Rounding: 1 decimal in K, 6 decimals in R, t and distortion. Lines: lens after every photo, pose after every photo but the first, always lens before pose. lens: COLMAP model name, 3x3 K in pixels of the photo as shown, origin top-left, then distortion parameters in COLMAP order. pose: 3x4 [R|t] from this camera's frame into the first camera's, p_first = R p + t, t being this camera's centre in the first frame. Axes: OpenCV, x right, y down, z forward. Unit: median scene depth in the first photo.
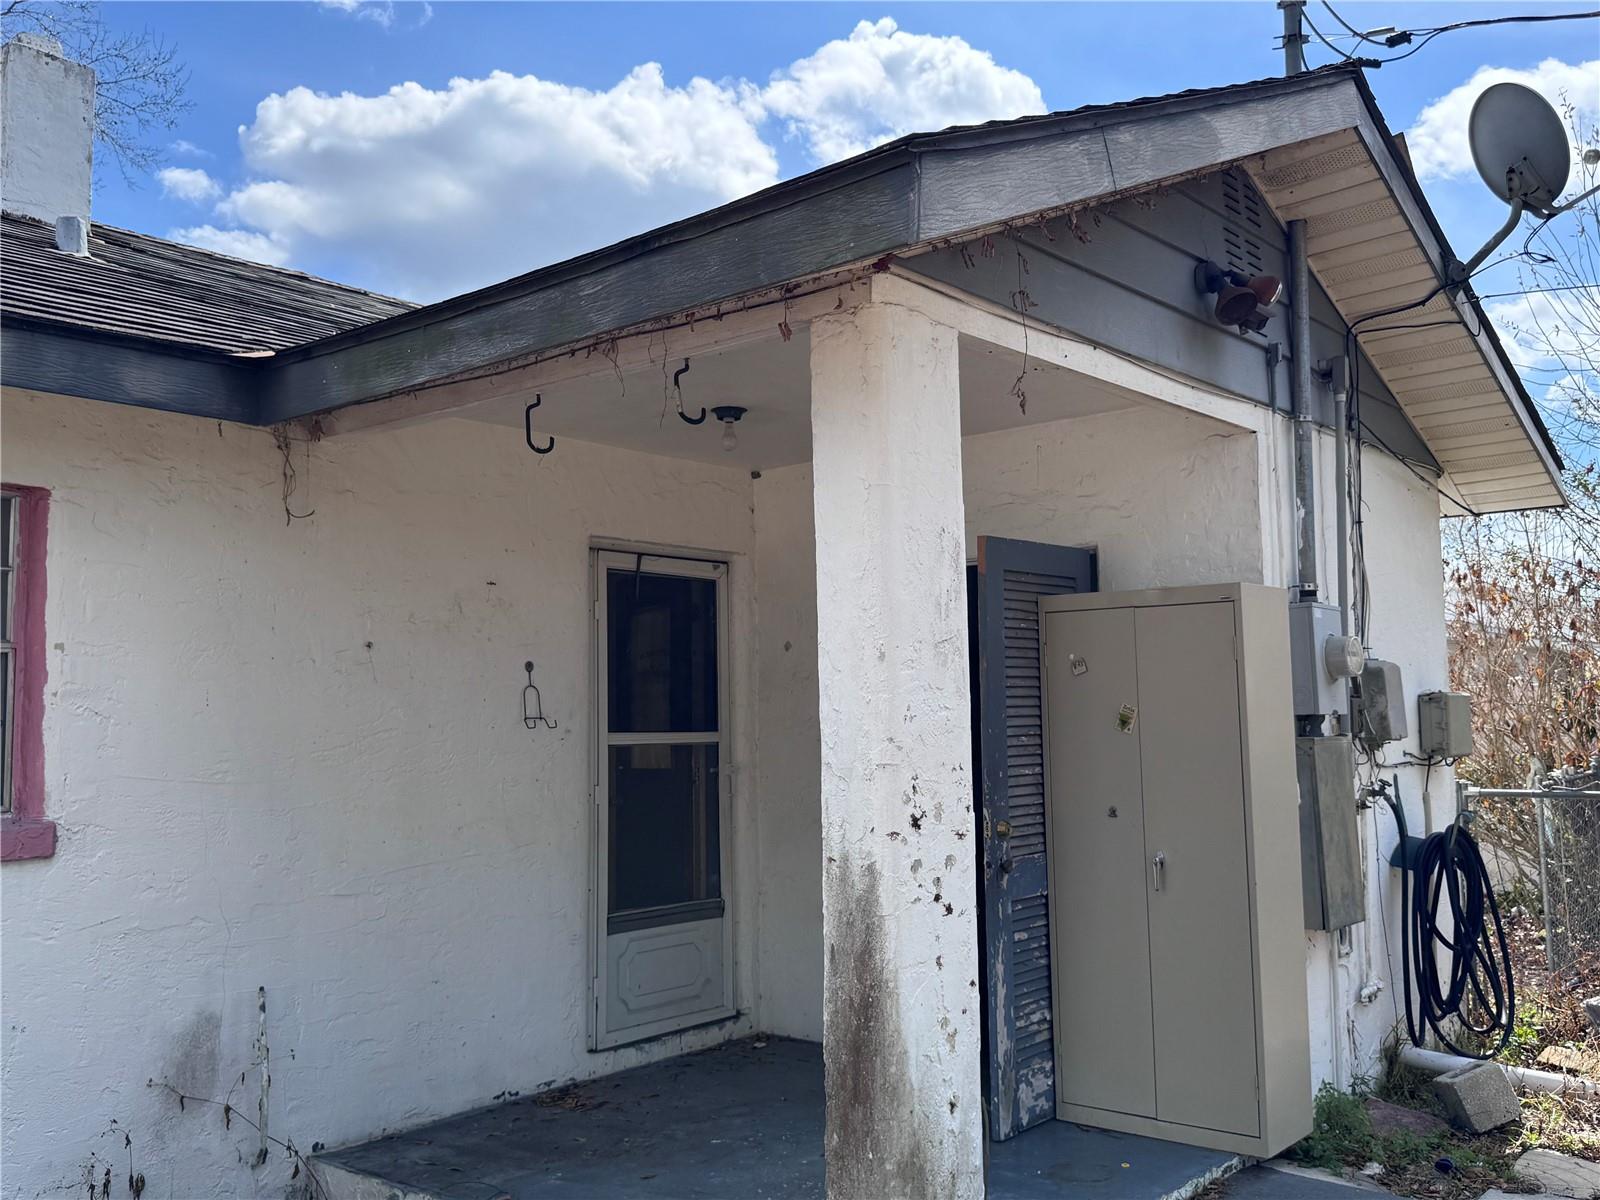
lens RADIAL K [[1420.0, 0, 805.2], [0, 1420.0, 591.4], [0, 0, 1]] dist [0.201971, -0.409924]
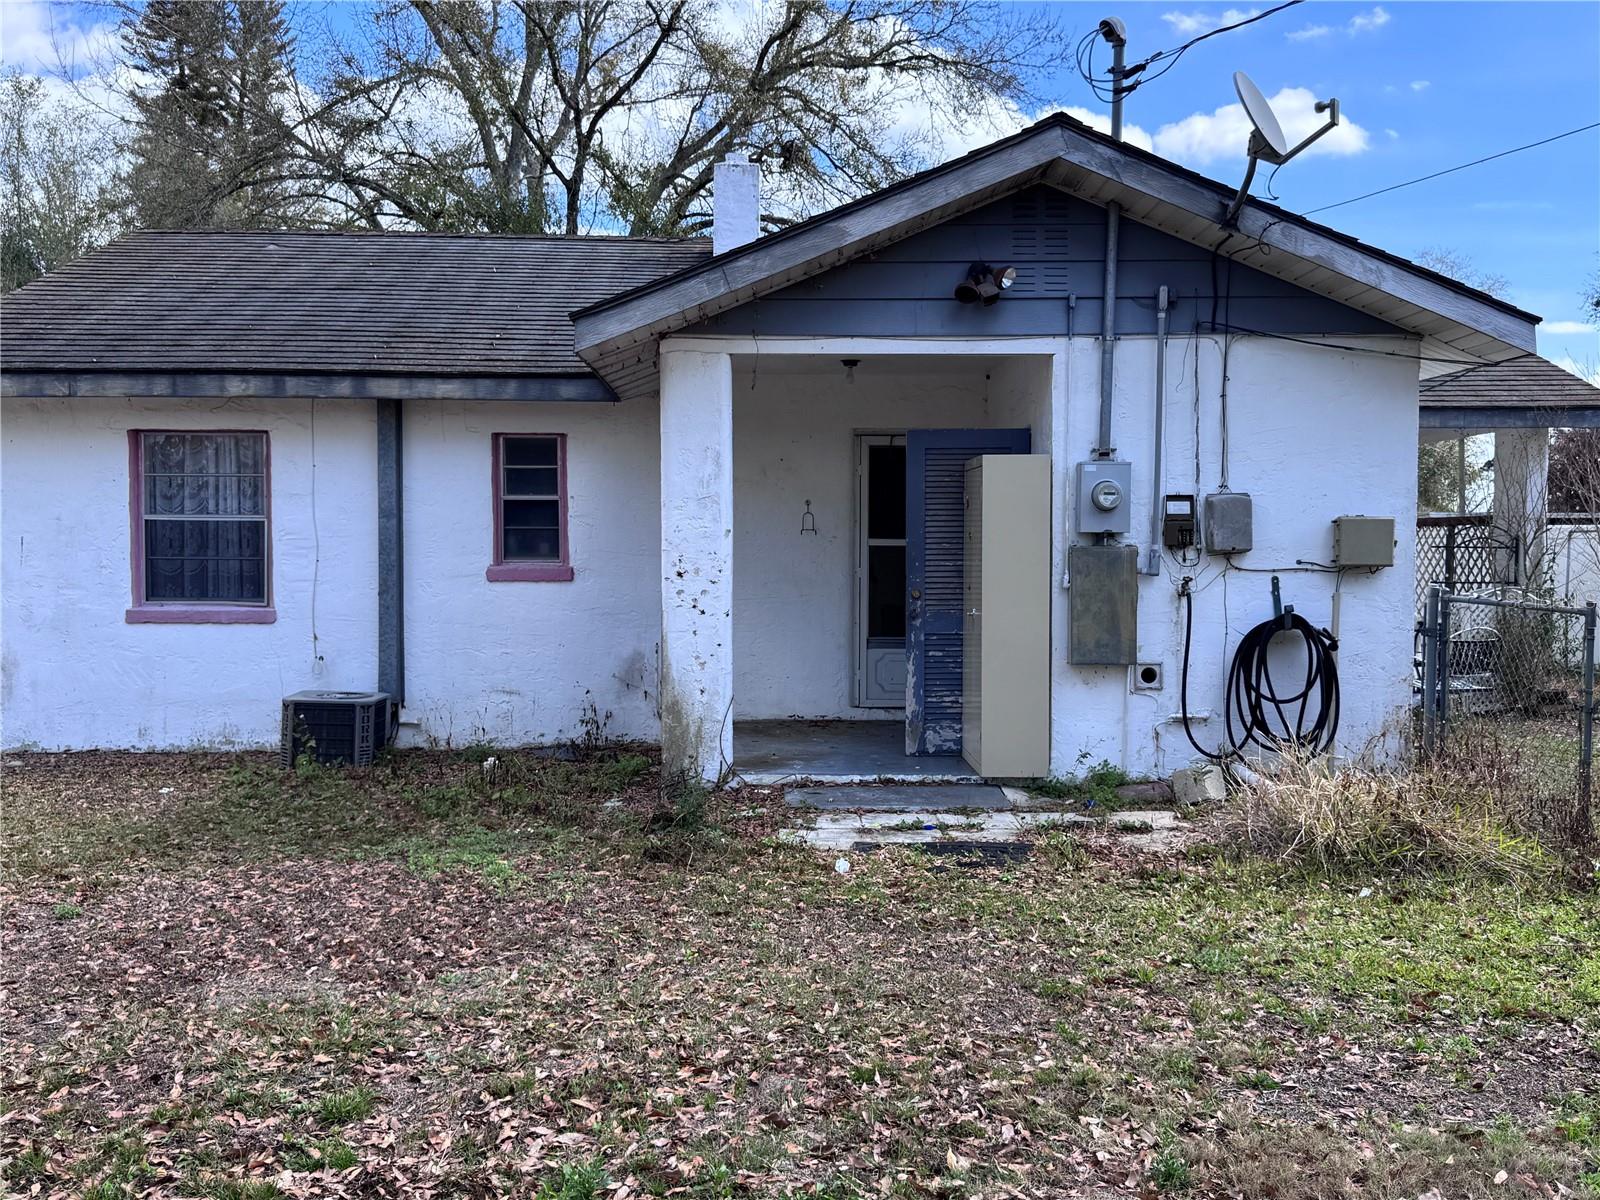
lens RADIAL K [[1420.0, 0, 805.2], [0, 1420.0, 591.4], [0, 0, 1]] dist [0.201971, -0.409924]
pose [[0.661864, 0.044934, -0.748276, 1.472244], [0.054152, 0.992728, 0.107511, -0.040088], [0.747665, -0.111678, 0.654618, -0.296405]]
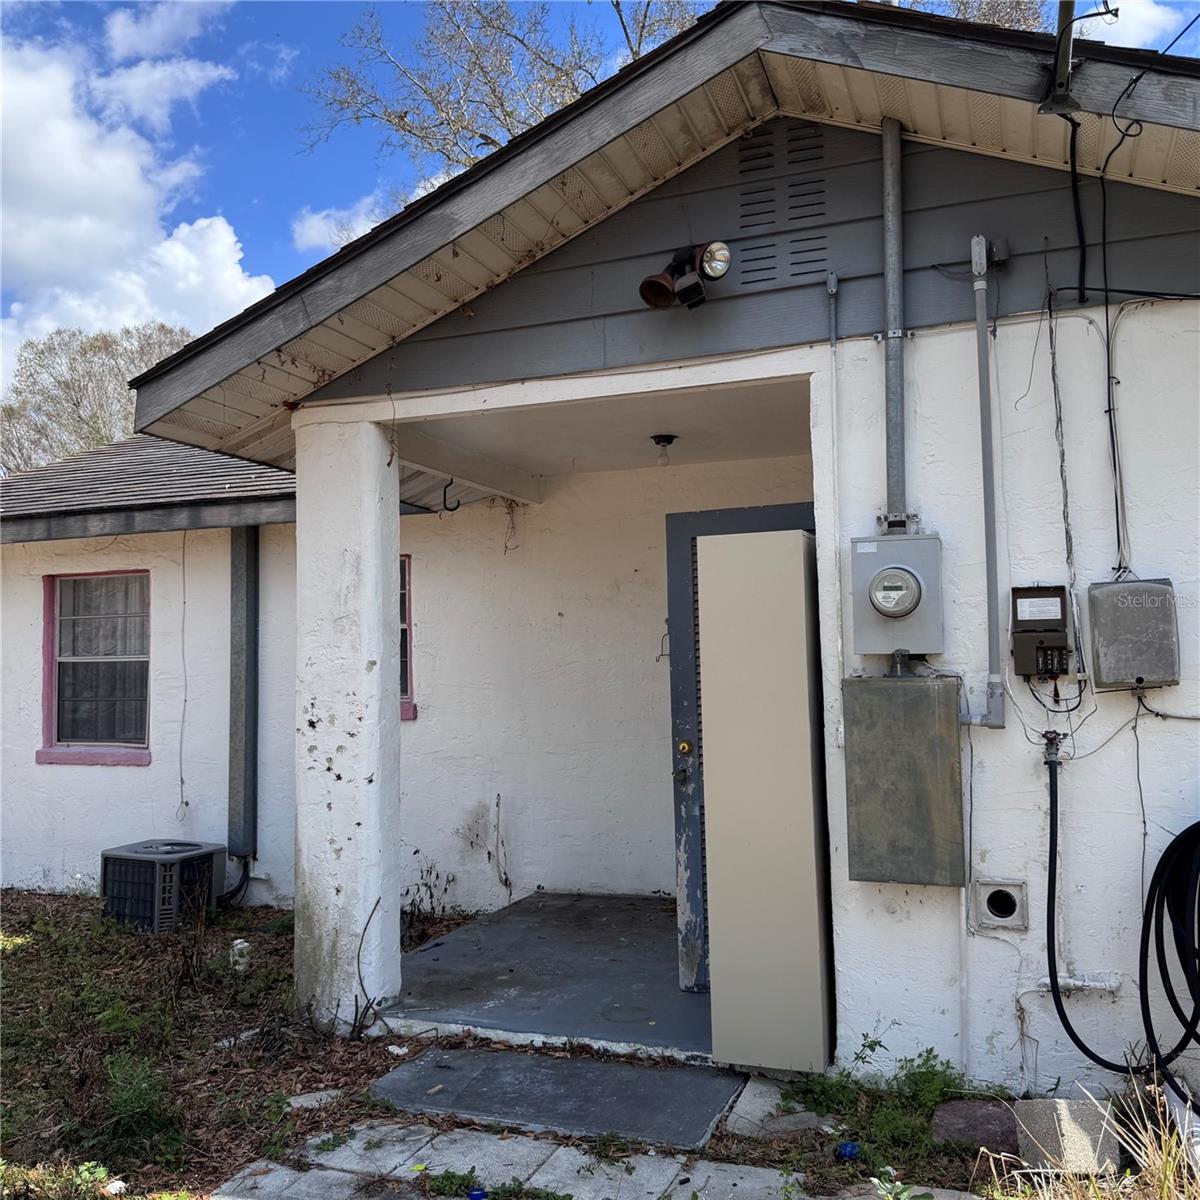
lens RADIAL K [[1118.4, 0, 612.7], [0, 1118.4, 590.4], [0, 0, 1]] dist [0.151789, -0.285810]
pose [[0.332845, -0.052471, -0.941521, 1.107863], [0.096479, 0.995106, -0.021350, 0.047600], [0.938033, -0.083730, 0.336278, 0.660333]]
